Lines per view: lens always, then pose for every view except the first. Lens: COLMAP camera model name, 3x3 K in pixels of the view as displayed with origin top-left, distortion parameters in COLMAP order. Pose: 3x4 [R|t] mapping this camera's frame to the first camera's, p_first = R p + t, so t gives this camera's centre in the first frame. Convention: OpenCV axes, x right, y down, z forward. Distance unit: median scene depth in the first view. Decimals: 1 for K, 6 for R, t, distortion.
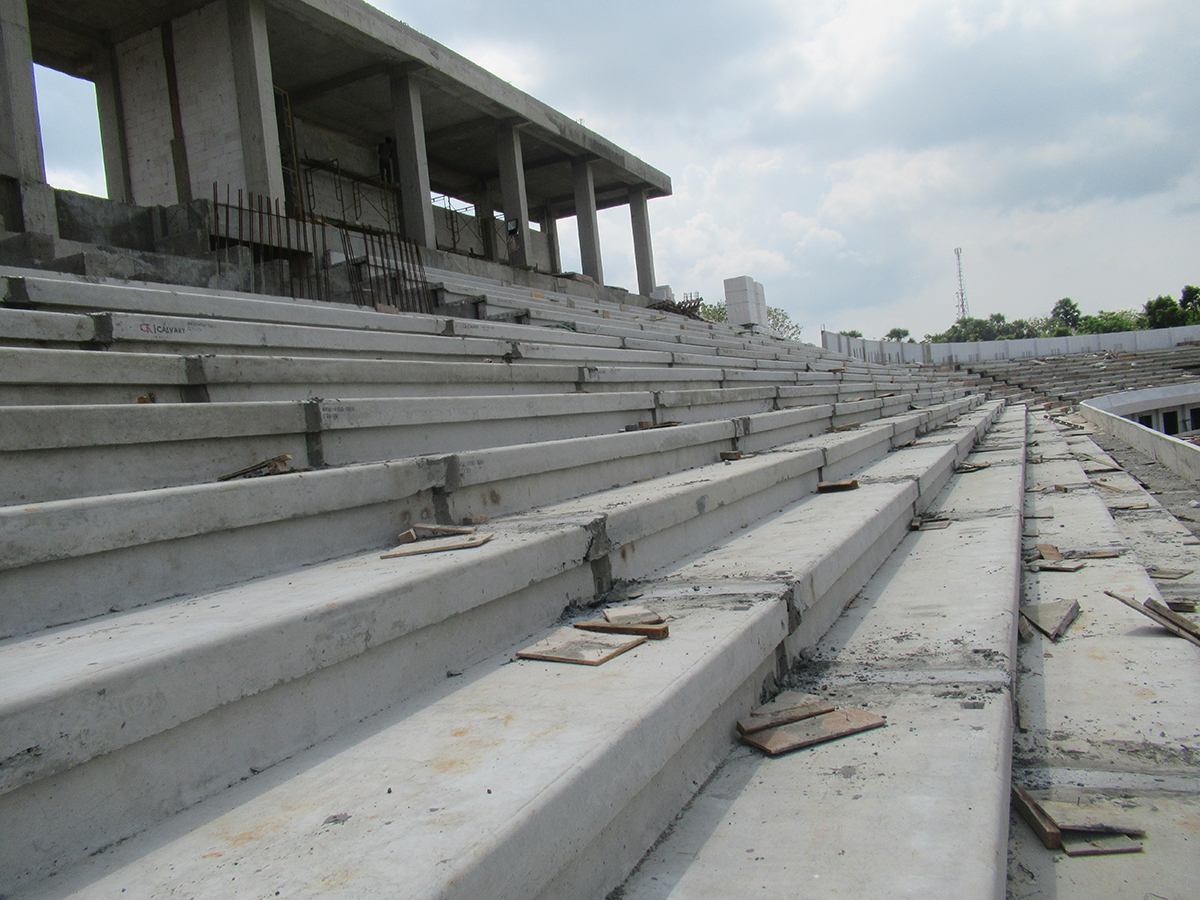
lens RADIAL K [[953.8, 0, 598.9], [0, 953.8, 449.0], [0, 0, 1]] dist [0.013801, -0.004175]
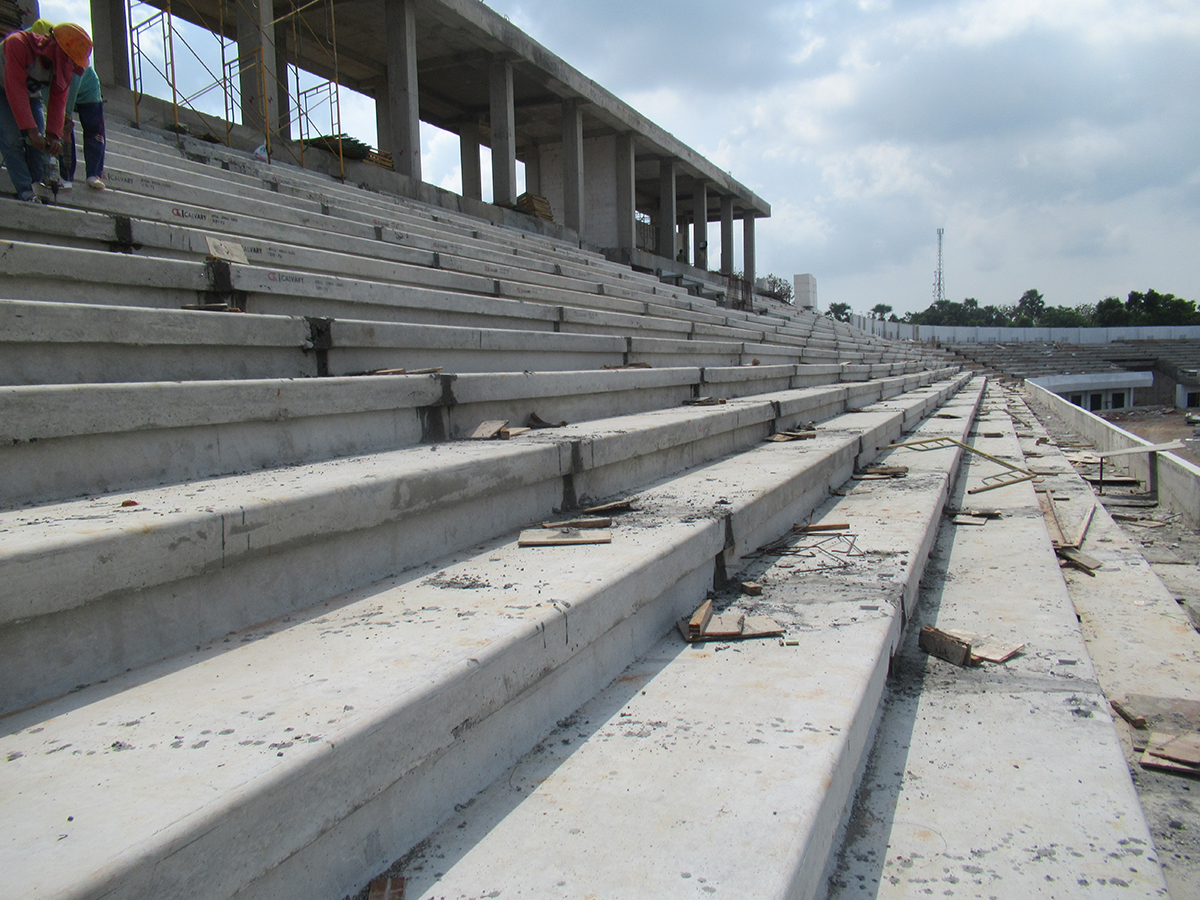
lens RADIAL K [[953.8, 0, 600.2], [0, 953.8, 450.0], [0, 0, 1]] dist [0.013801, -0.004175]
pose [[0.996052, 0.078624, 0.041226, -0.112336], [-0.080832, 0.995213, 0.054938, 0.019219], [-0.036709, -0.058053, 0.997638, -0.257640]]
